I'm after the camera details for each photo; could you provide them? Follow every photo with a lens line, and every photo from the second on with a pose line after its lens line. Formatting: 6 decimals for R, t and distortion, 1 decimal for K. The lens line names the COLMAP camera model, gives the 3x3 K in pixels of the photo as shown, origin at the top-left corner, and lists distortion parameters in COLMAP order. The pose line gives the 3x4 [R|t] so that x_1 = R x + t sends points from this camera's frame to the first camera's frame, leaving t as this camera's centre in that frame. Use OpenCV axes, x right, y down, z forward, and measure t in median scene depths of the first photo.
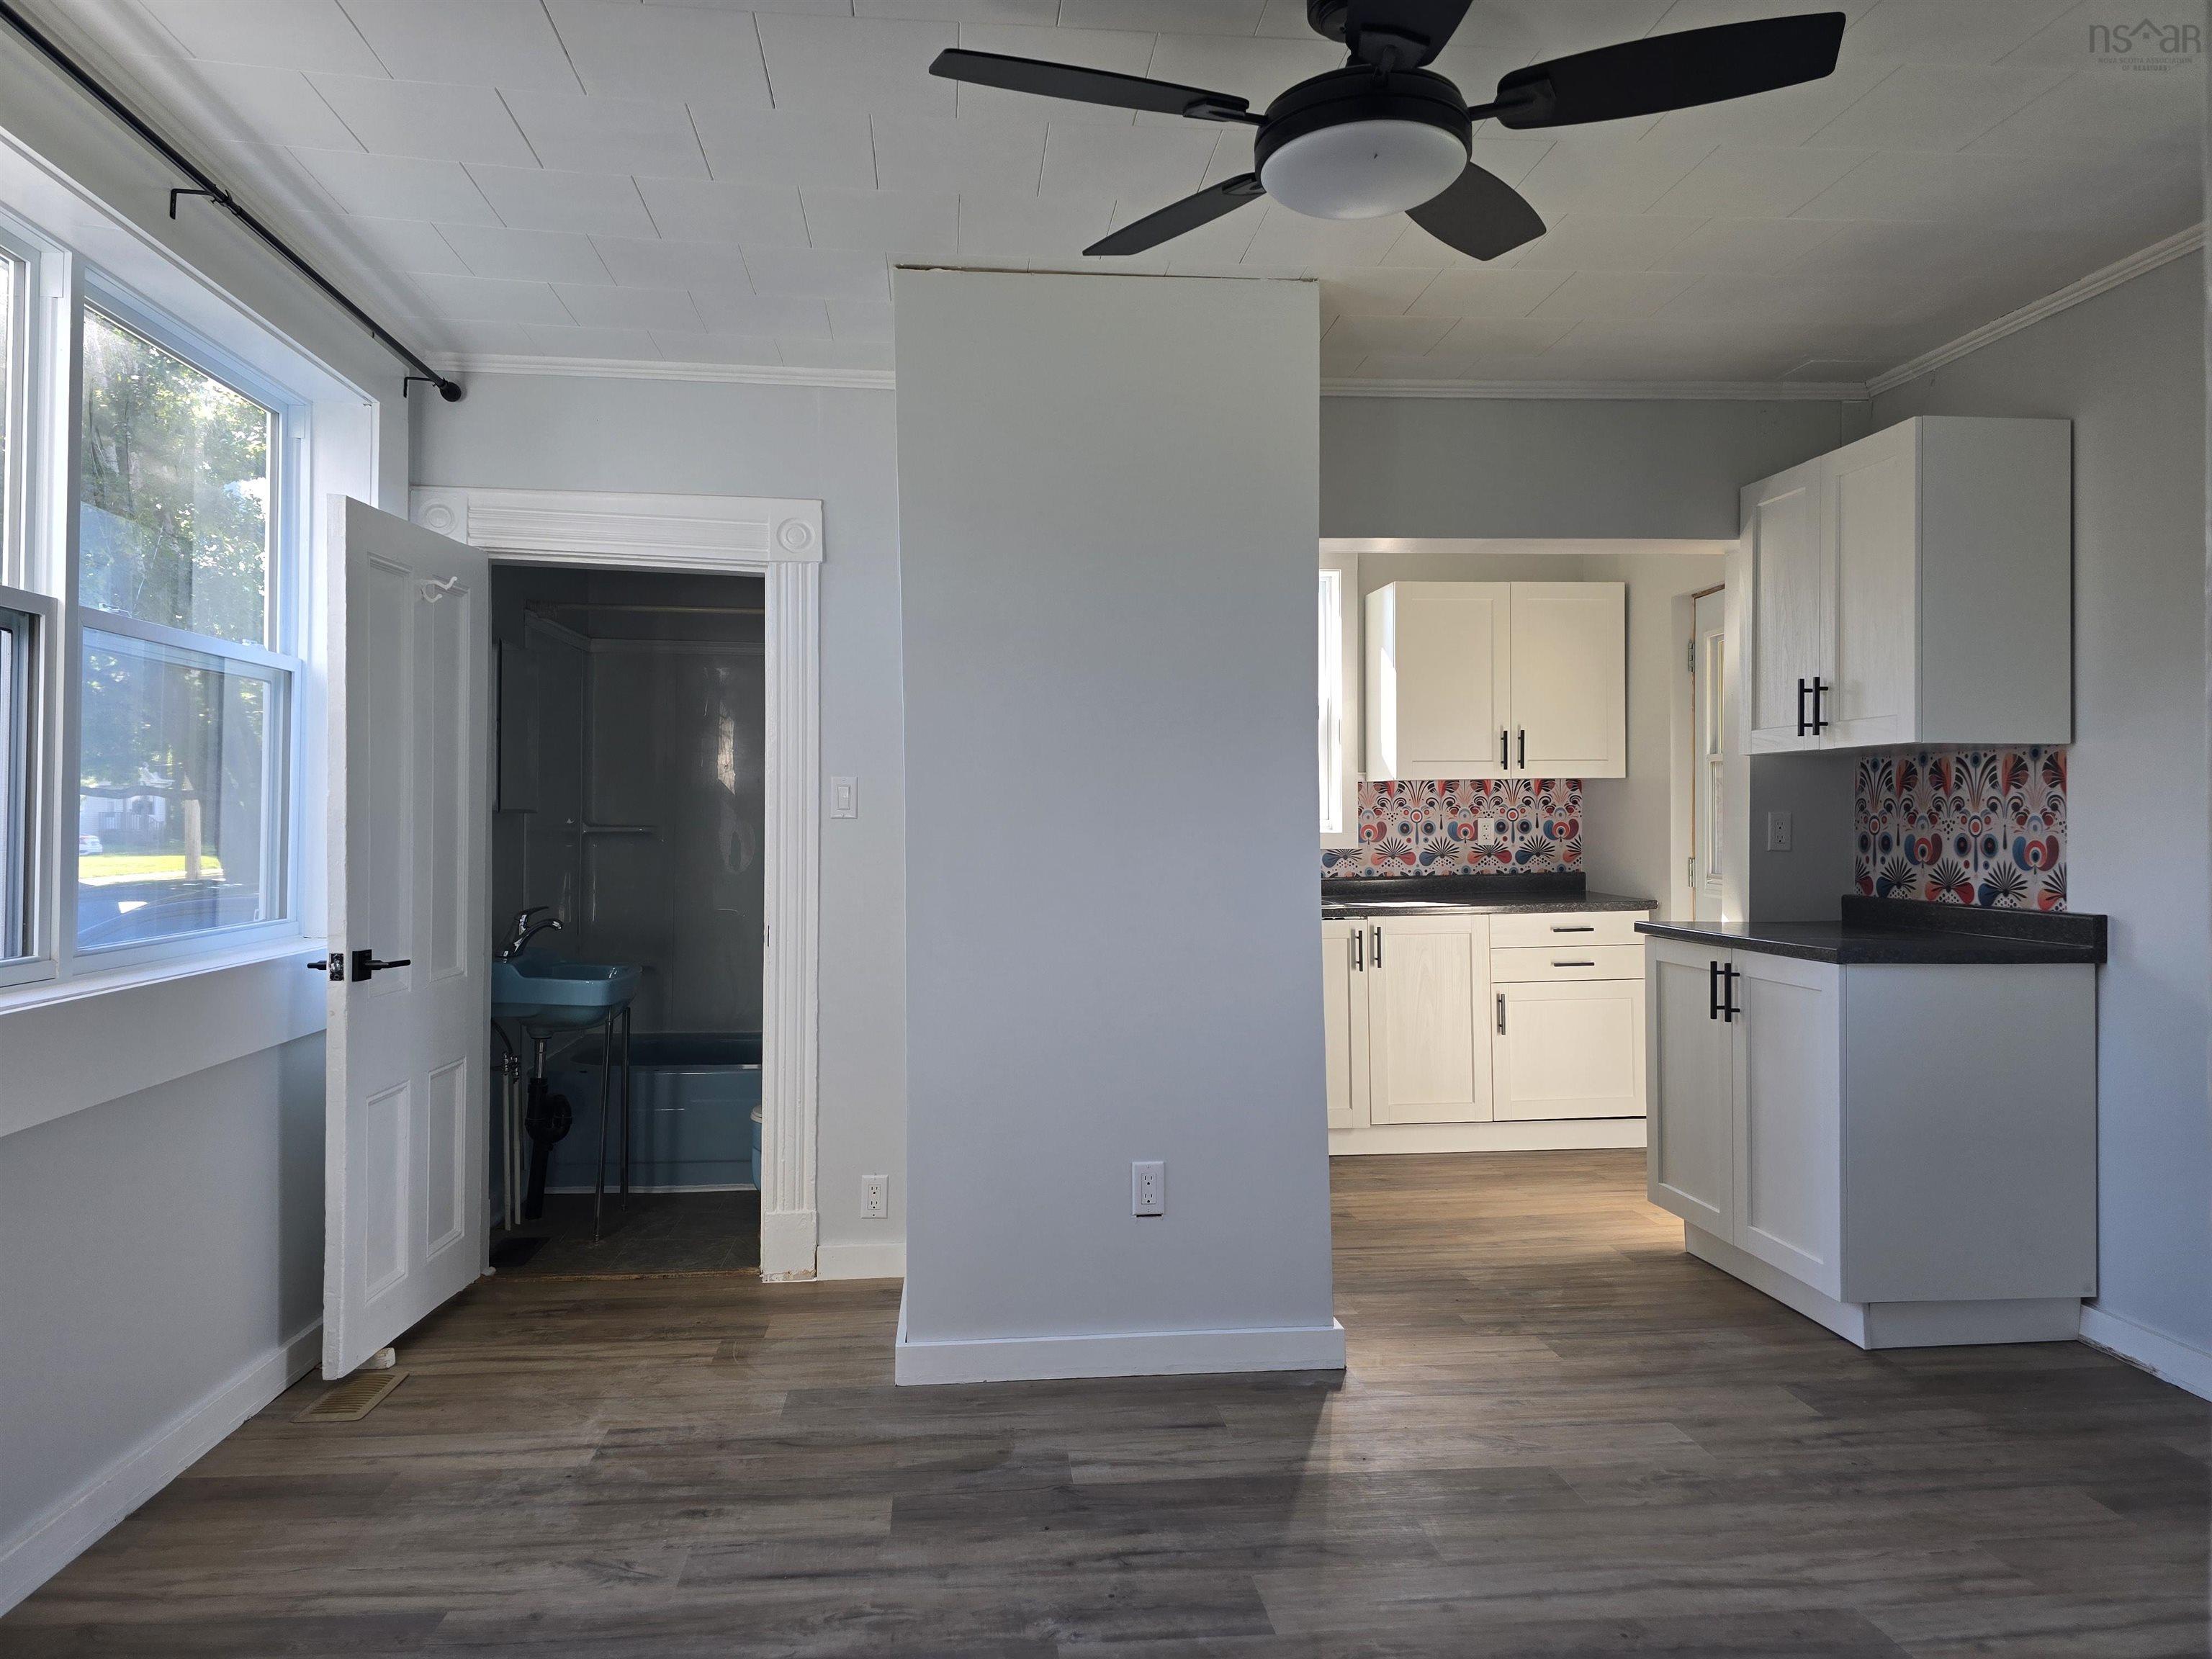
lens RADIAL K [[1492.3, 0, 1102.7], [0, 1492.3, 814.6], [0, 0, 1]] dist [0.039757, -0.016697]
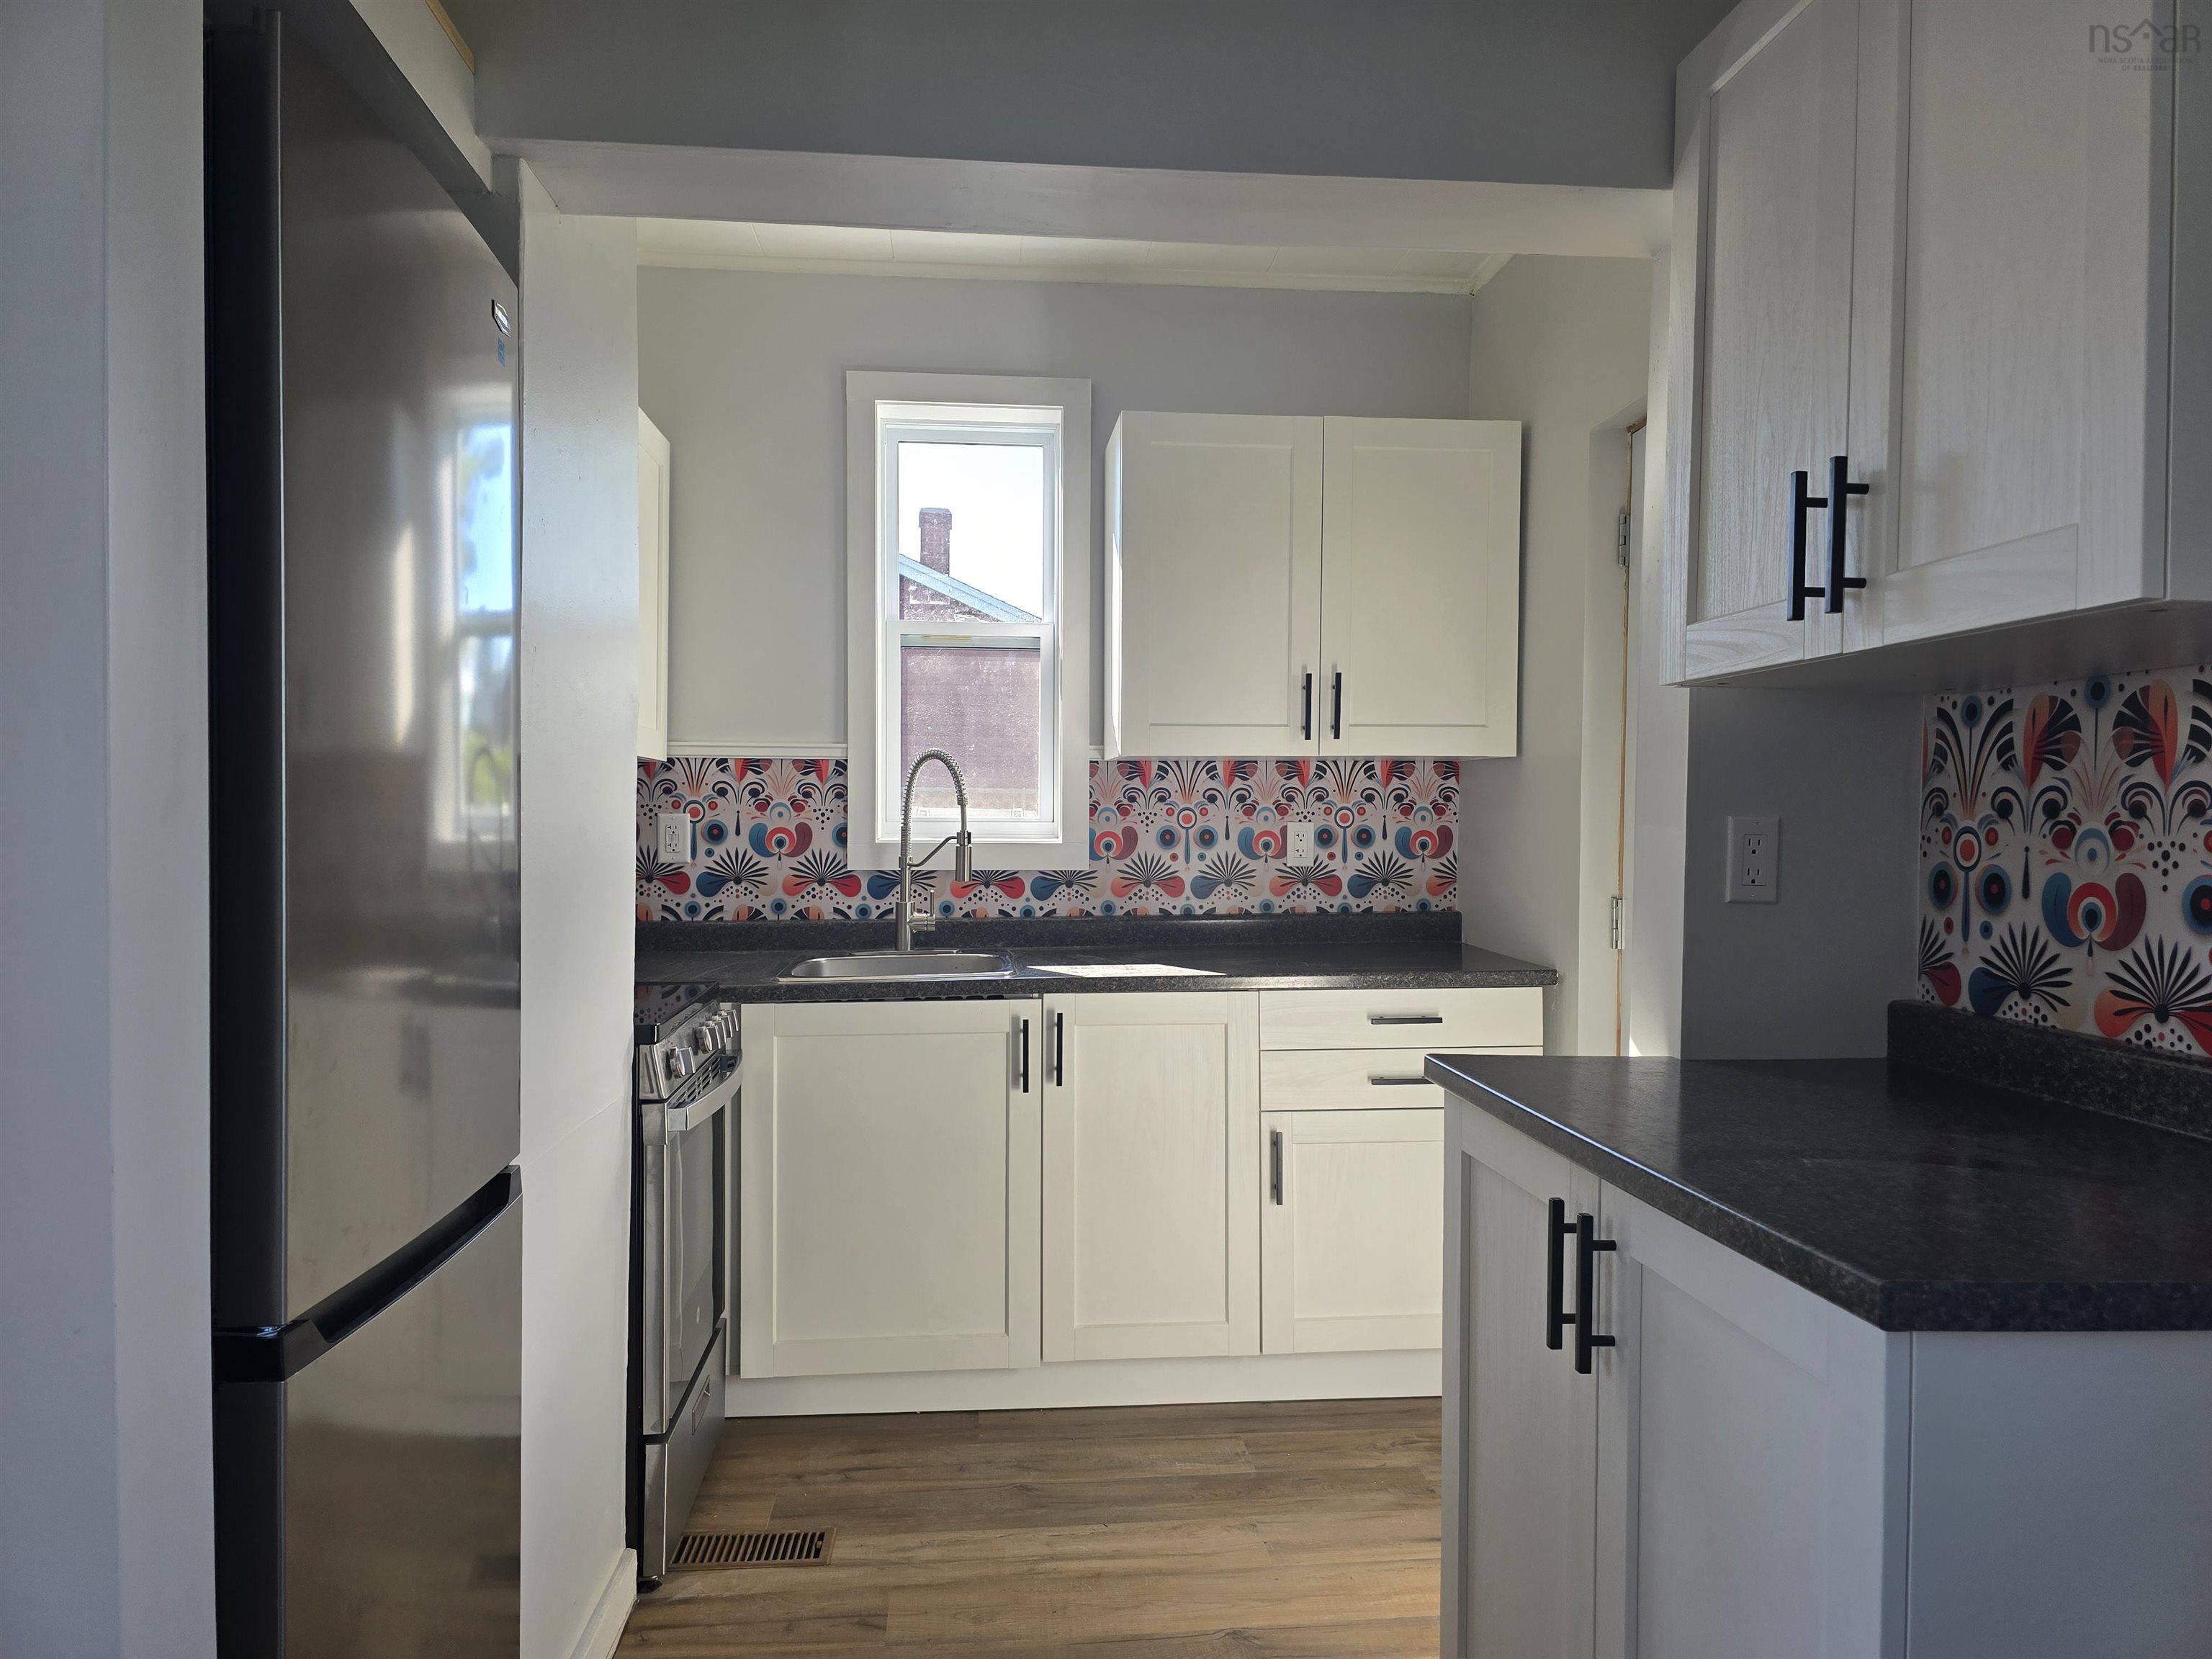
lens RADIAL K [[1492.3, 0, 1106.8], [0, 1492.3, 848.3], [0, 0, 1]] dist [0.039757, -0.016697]
pose [[0.999808, 0.011177, -0.016106, 0.210532], [-0.010798, 0.999668, 0.023407, -0.000497], [0.016363, -0.023229, 0.999596, 0.435941]]
